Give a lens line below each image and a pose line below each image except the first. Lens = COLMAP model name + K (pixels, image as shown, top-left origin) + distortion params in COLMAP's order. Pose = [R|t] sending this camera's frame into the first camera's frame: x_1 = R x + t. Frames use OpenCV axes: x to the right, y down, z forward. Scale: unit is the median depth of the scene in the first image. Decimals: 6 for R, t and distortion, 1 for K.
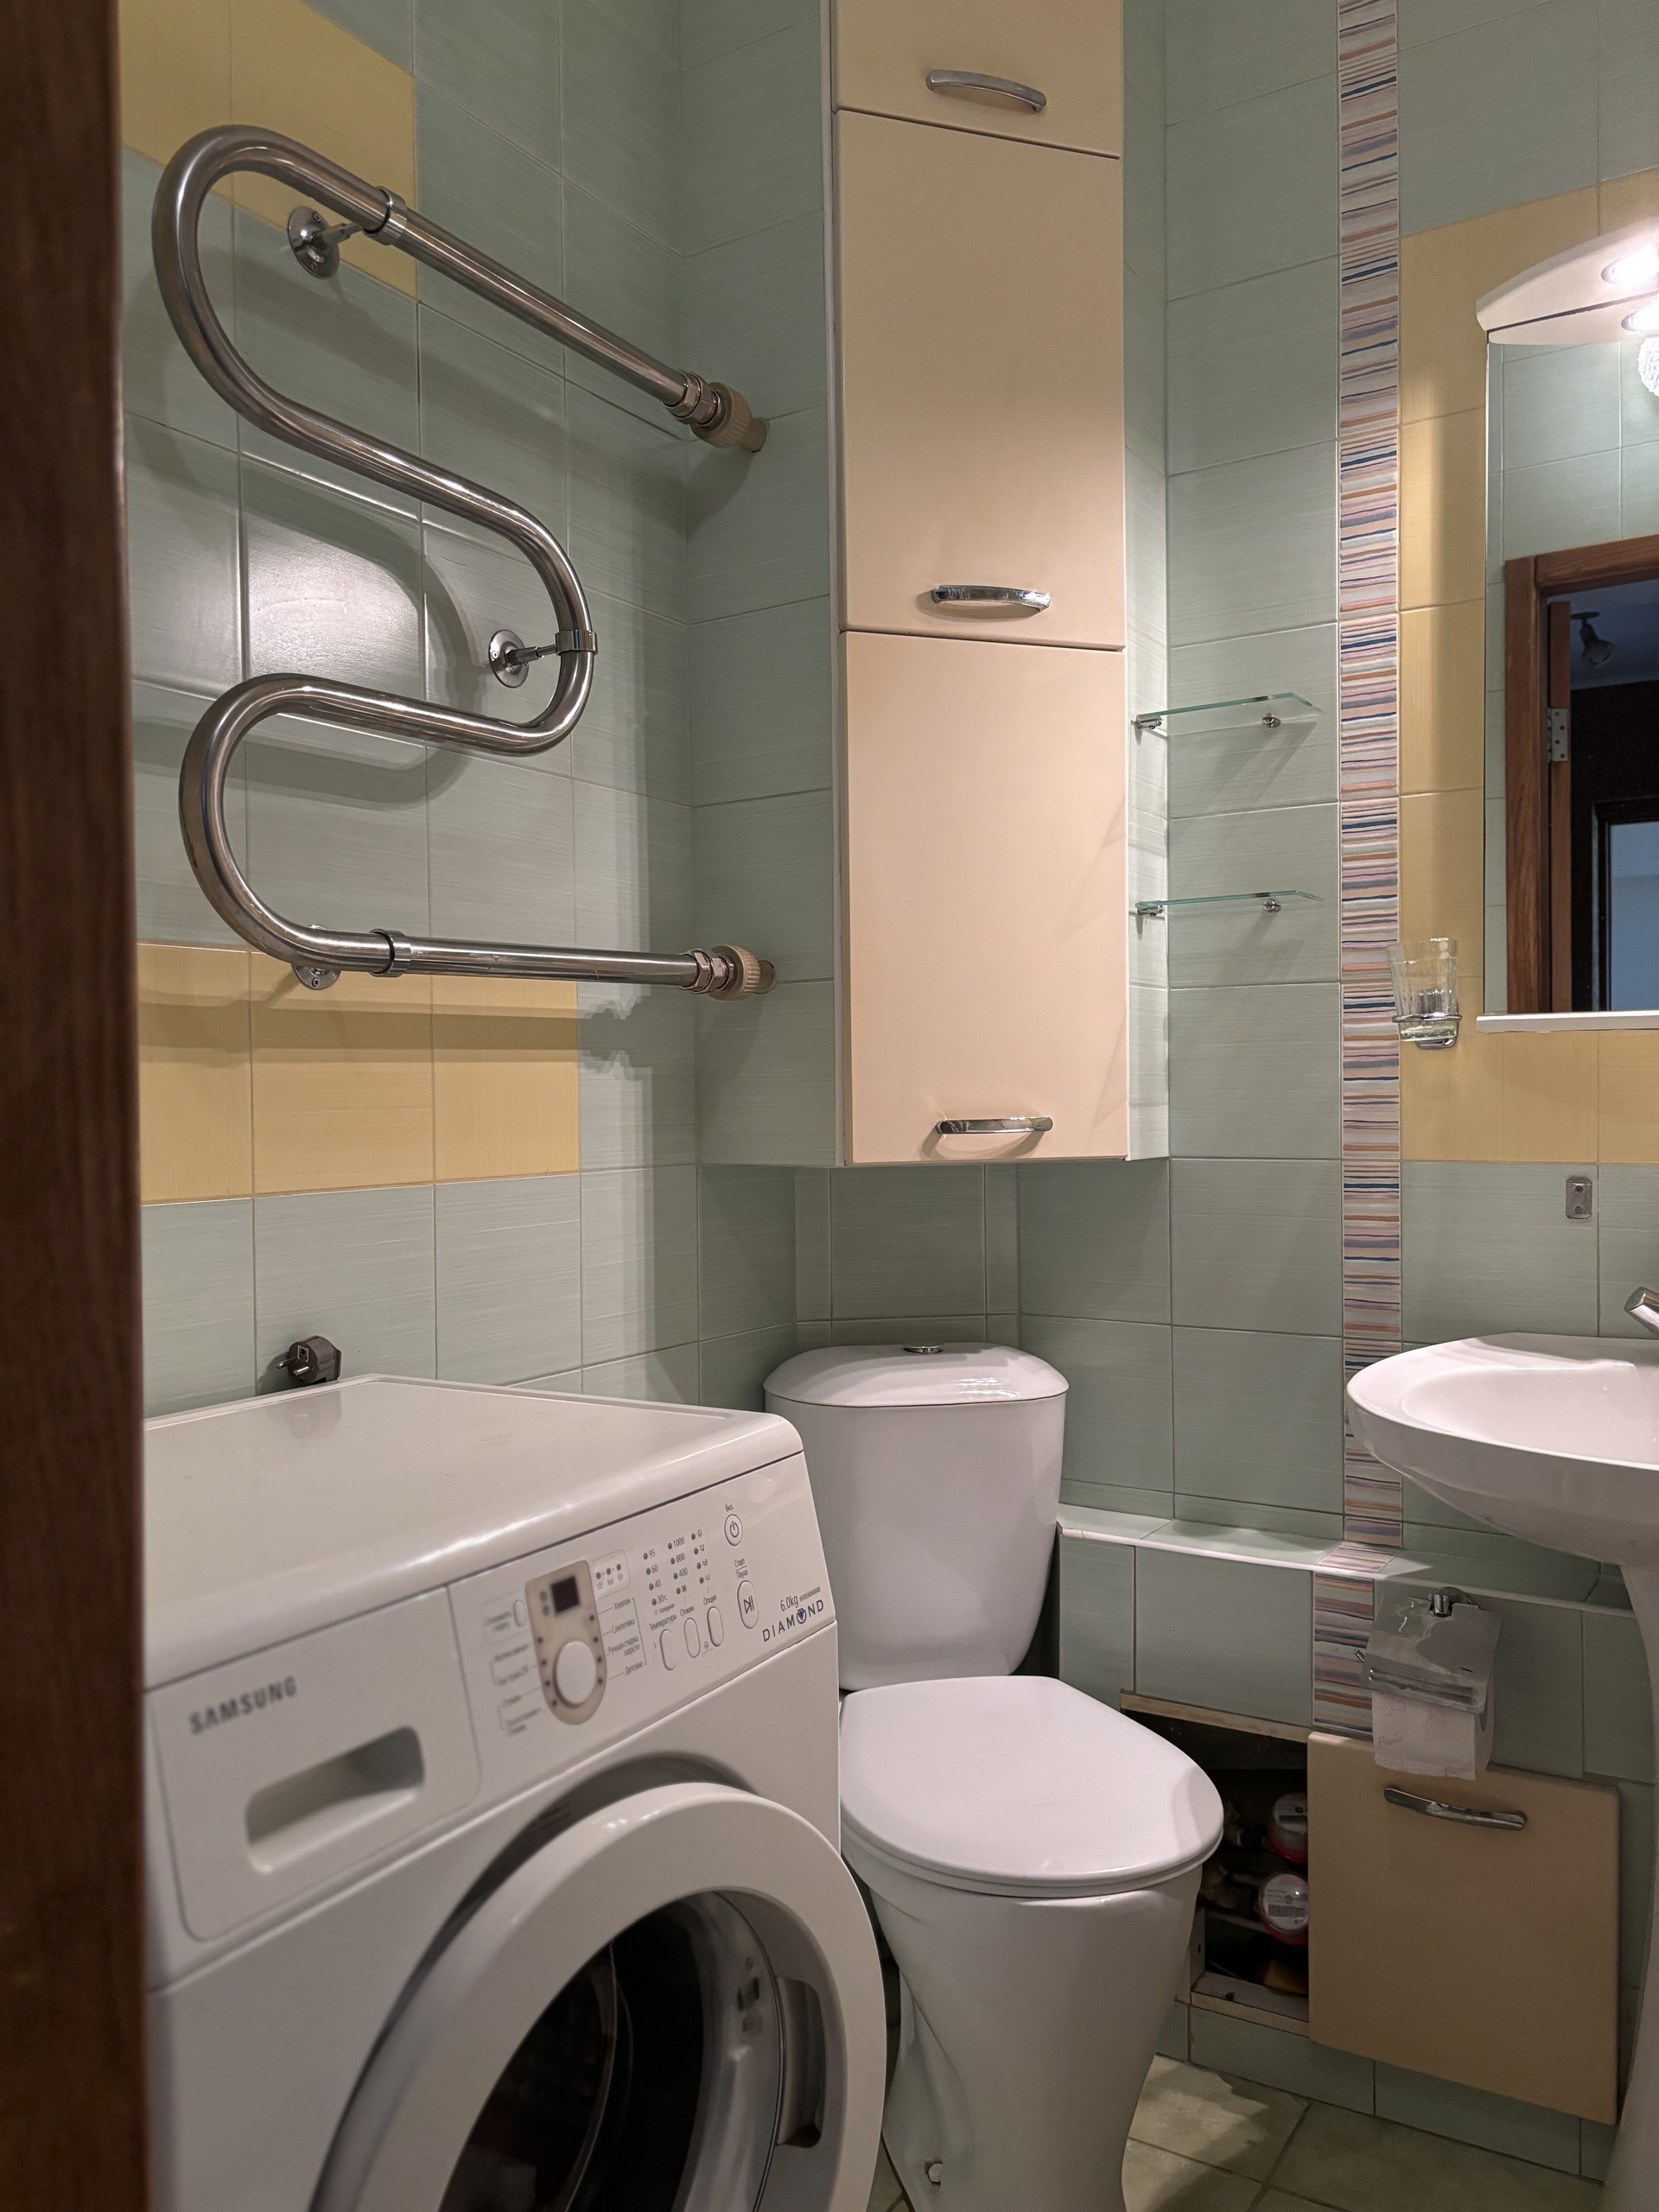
lens RADIAL K [[1676.0, 0, 841.0], [0, 1676.0, 1116.6], [0, 0, 1]] dist [0.033430, -0.030259]
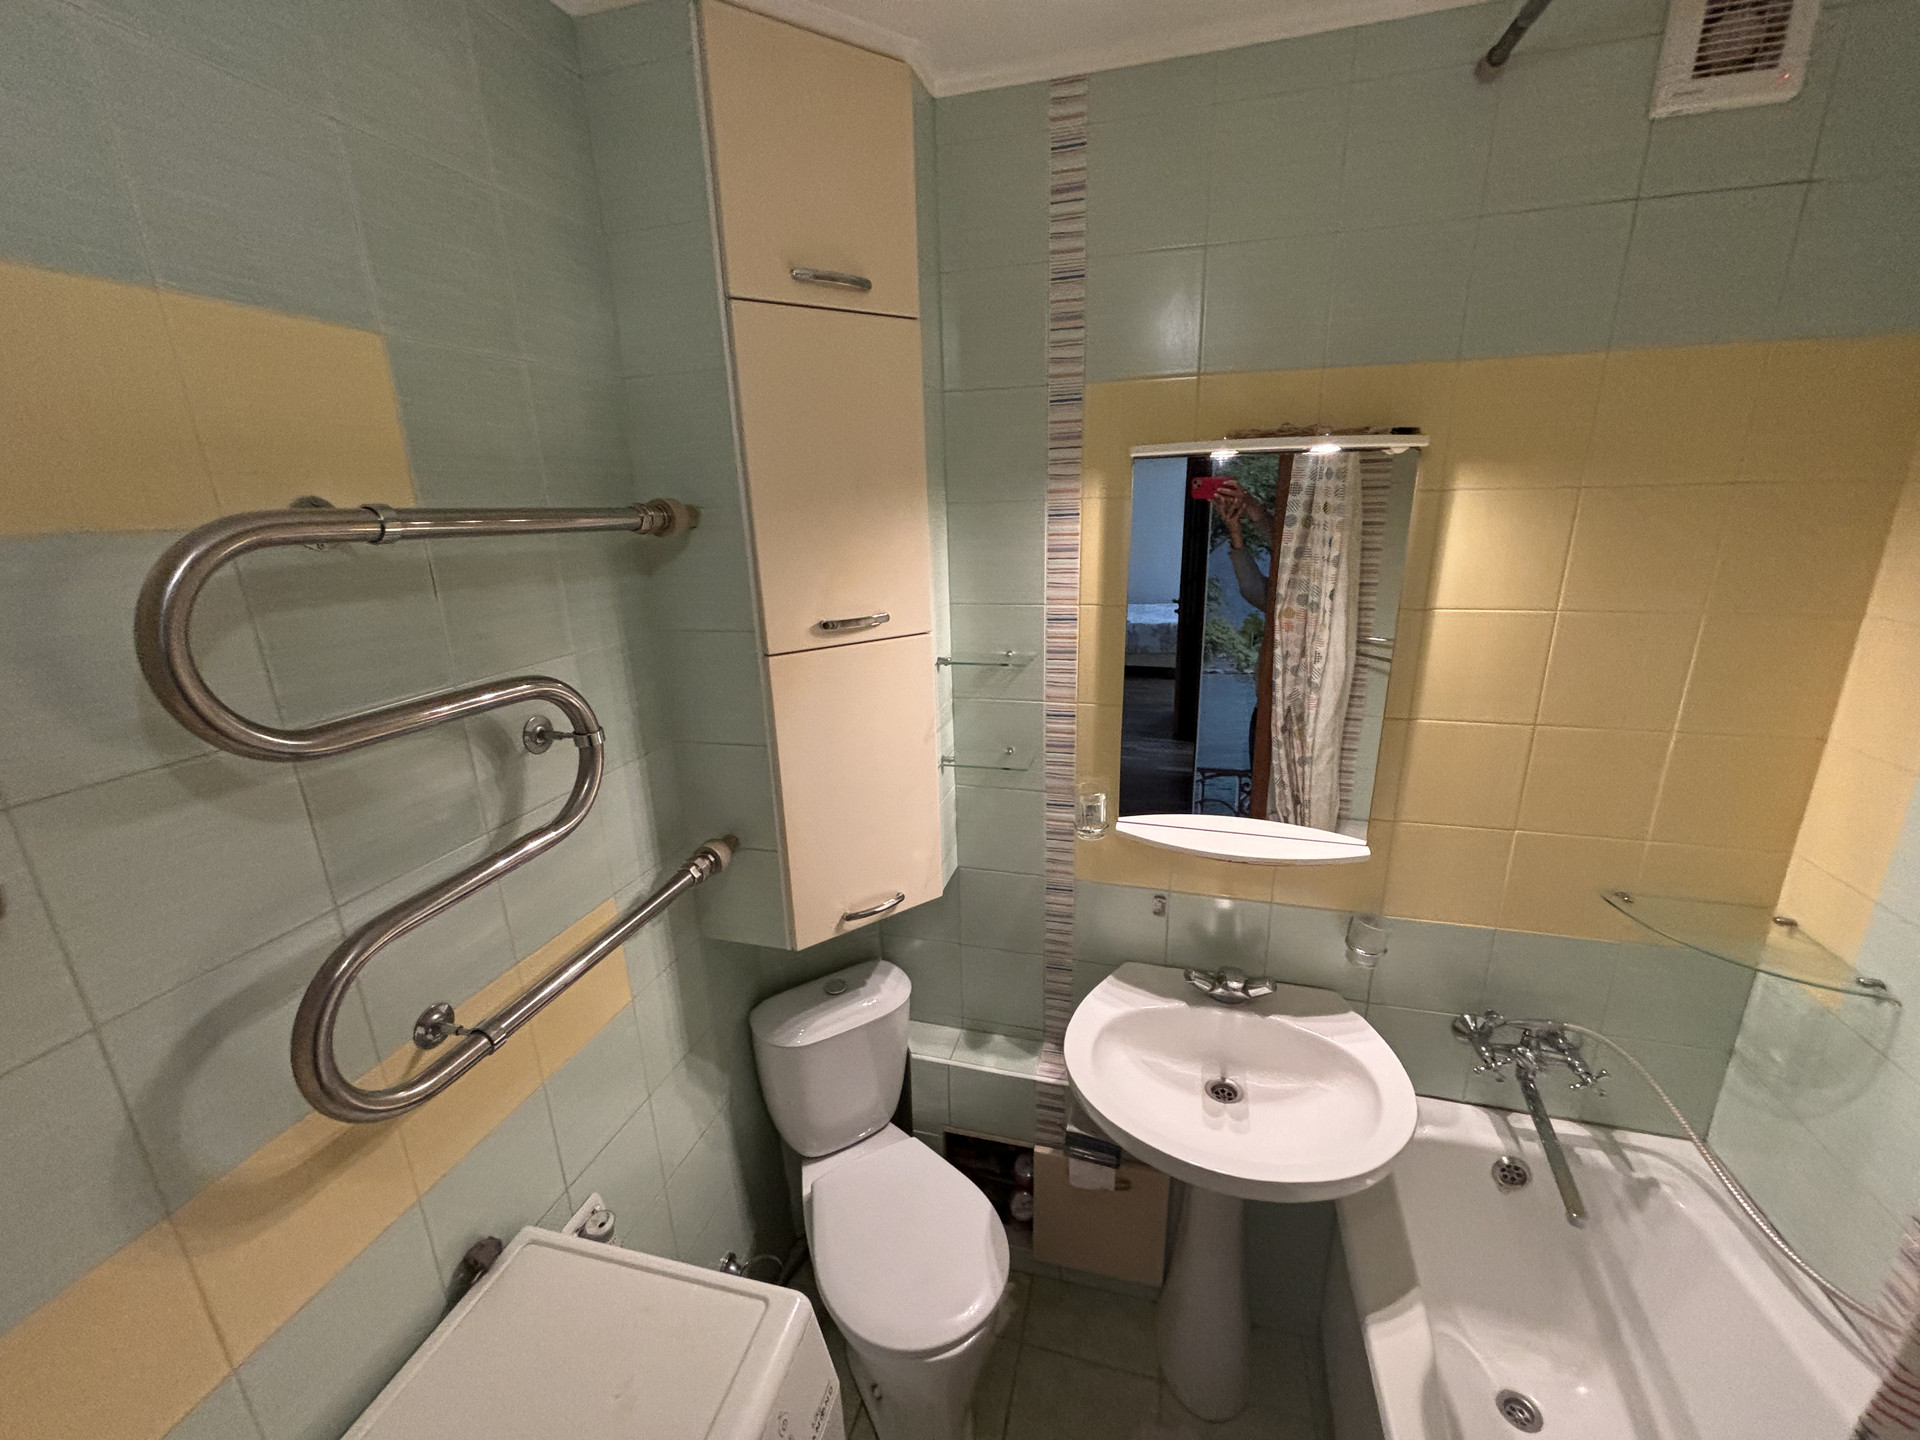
lens RADIAL K [[772.8, 0, 956.6], [0, 772.8, 720.1], [0, 0, 1]] dist [0.001589, -0.000393]
pose [[0.958355, -0.094672, 0.269429, -0.026647], [0.022457, 0.965514, 0.259382, -0.395247], [-0.284694, -0.242530, 0.927431, 0.244821]]
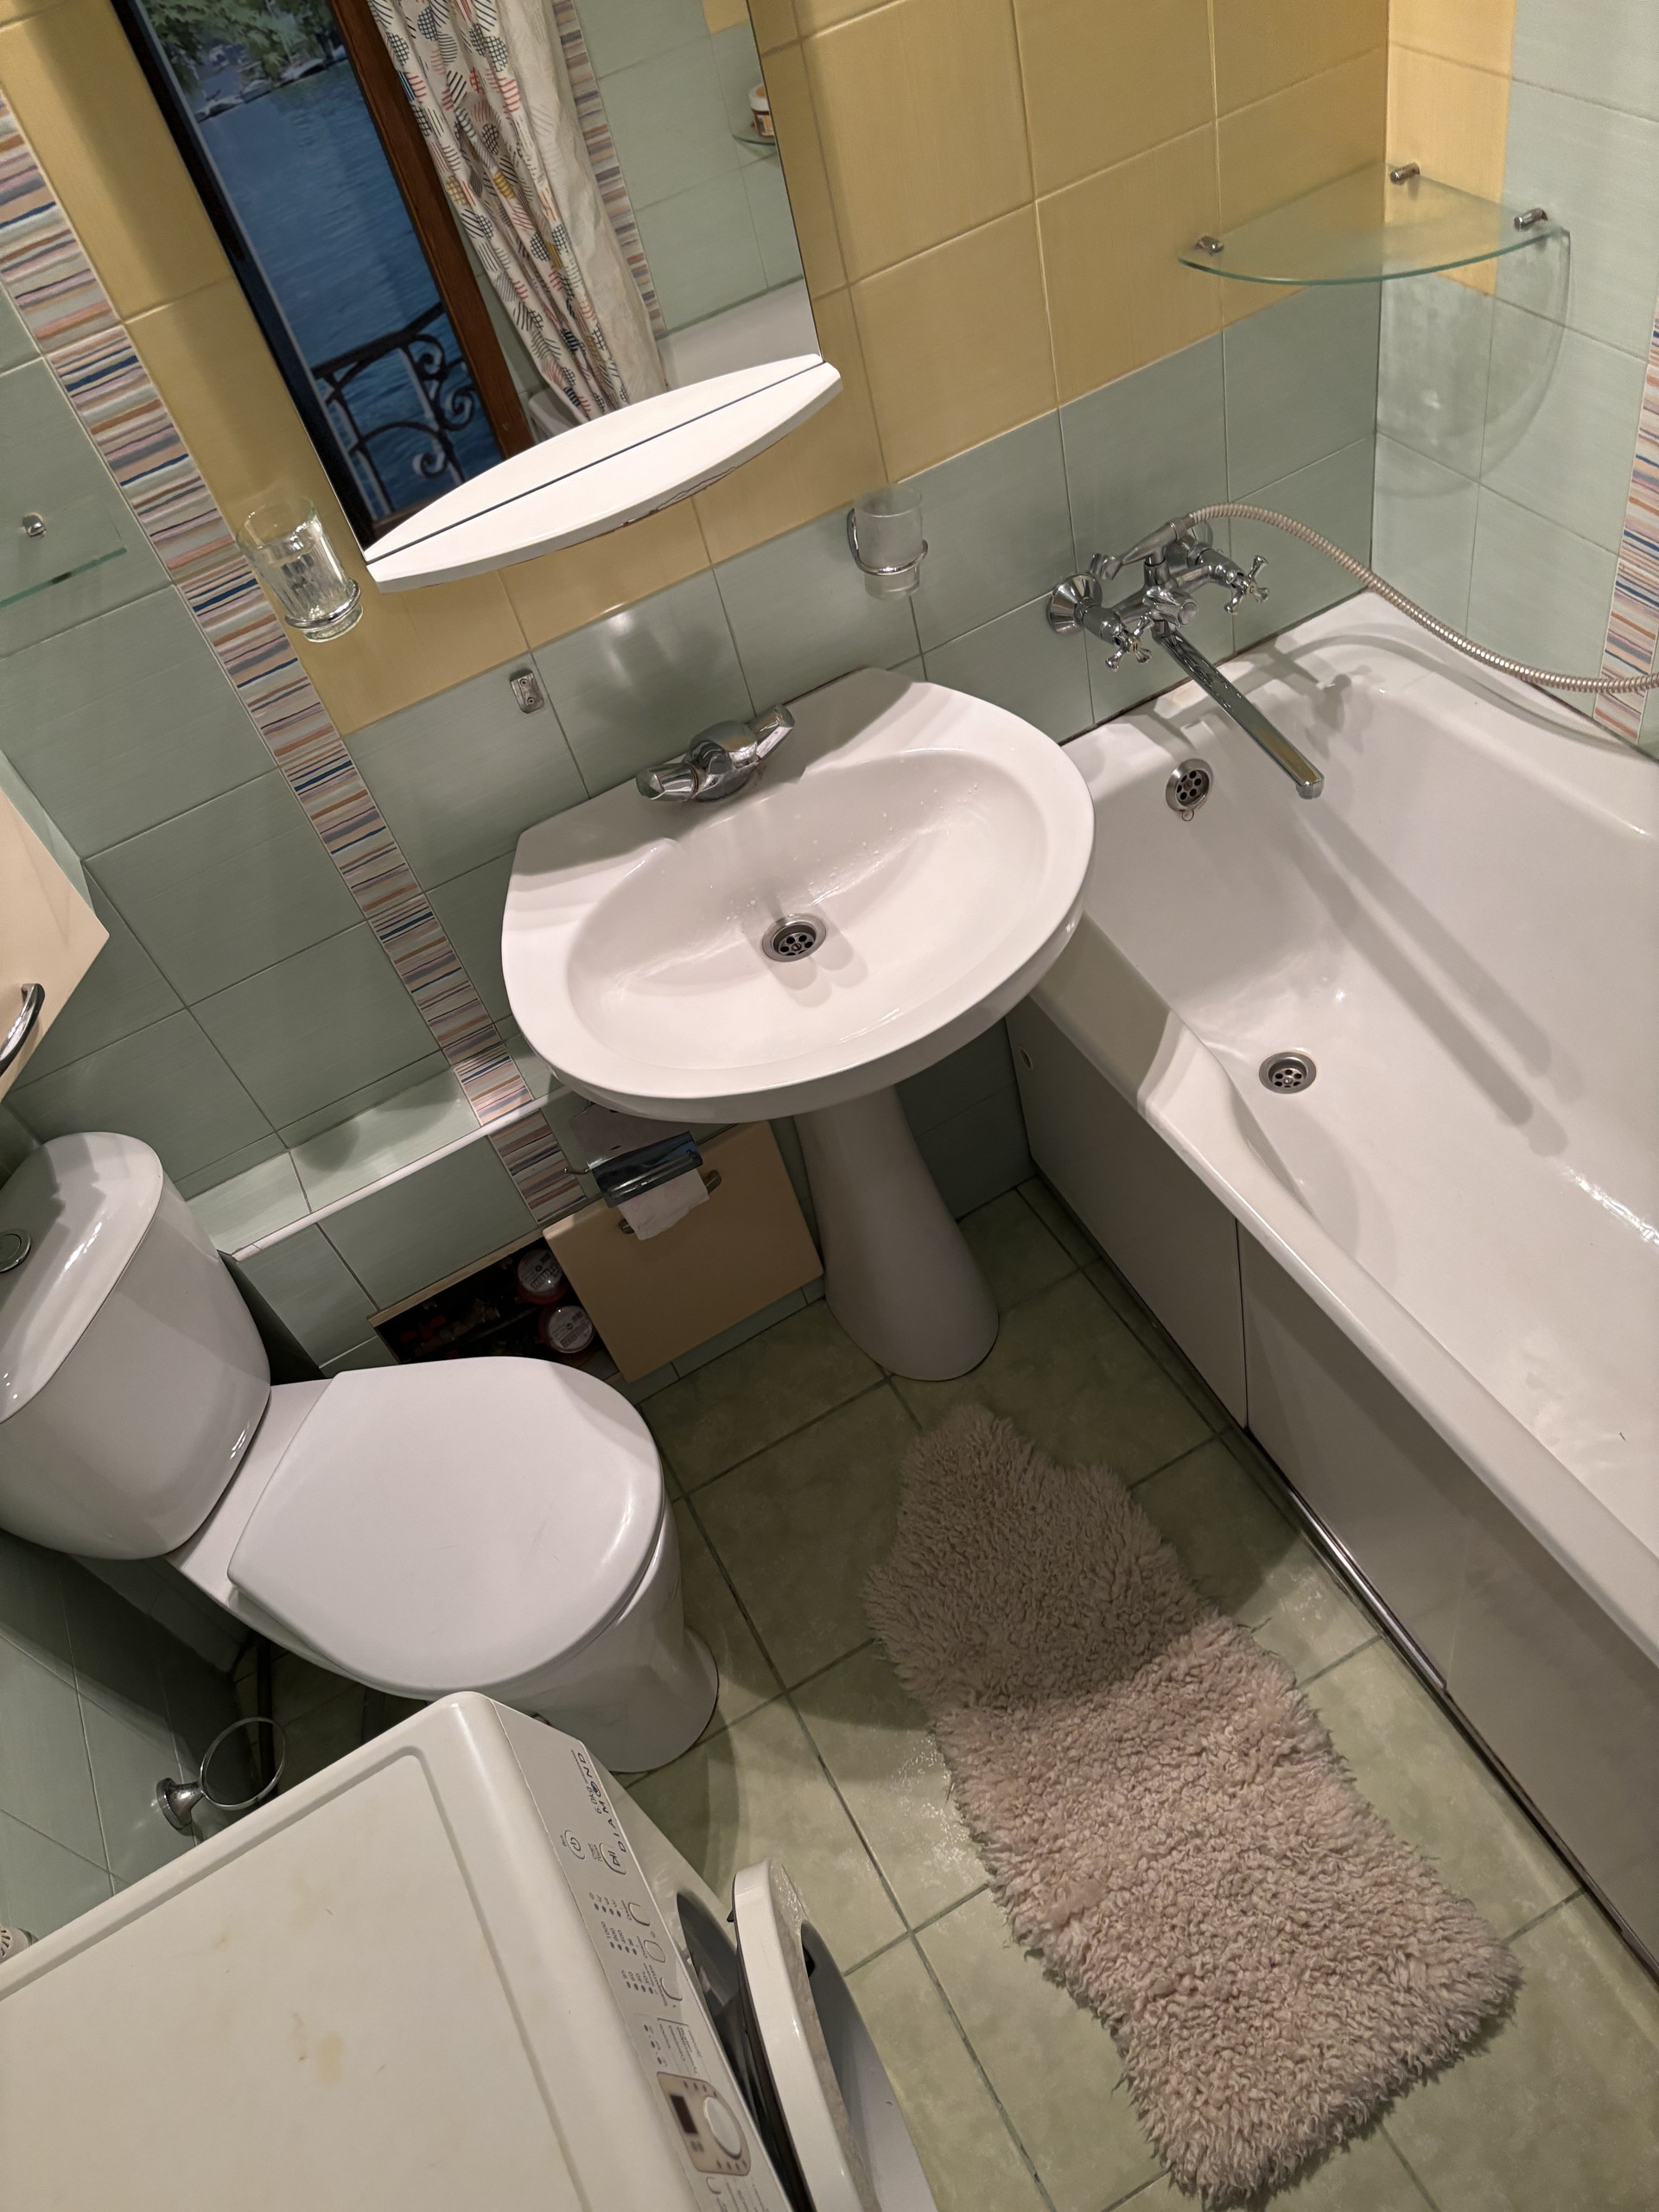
lens RADIAL K [[1676.0, 0, 821.3], [0, 1676.0, 1109.0], [0, 0, 1]] dist [0.033430, -0.030259]
pose [[0.505205, -0.710973, 0.489168, -0.102283], [0.225356, 0.655841, 0.720477, -0.418689], [-0.833056, -0.253751, 0.491556, 0.321727]]
